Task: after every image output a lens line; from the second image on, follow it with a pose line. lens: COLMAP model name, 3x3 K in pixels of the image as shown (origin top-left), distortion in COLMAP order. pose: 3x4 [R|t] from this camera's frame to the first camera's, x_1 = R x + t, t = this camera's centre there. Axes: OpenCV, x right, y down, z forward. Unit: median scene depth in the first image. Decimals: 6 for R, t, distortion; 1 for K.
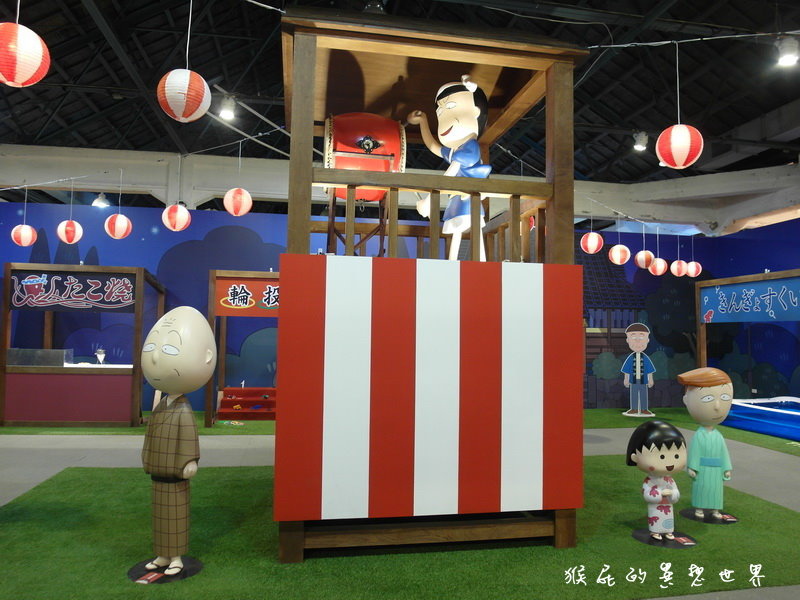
lens RADIAL K [[572.1, 0, 400.0], [0, 572.1, 300.0], [0, 0, 1]] dist [-0.047807, 0.005676]
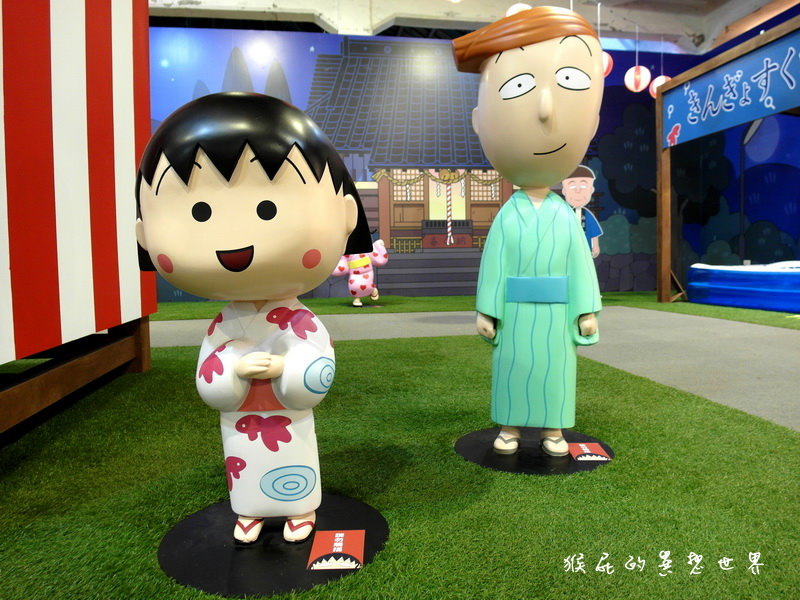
lens RADIAL K [[574.6, 0, 400.0], [0, 574.6, 300.0], [0, 0, 1]] dist [-0.051183, 0.002478]
pose [[0.999452, -0.028931, -0.016103, 0.472969], [0.030721, 0.991667, 0.125114, 0.246826], [0.012350, -0.125540, 0.992012, 0.655559]]
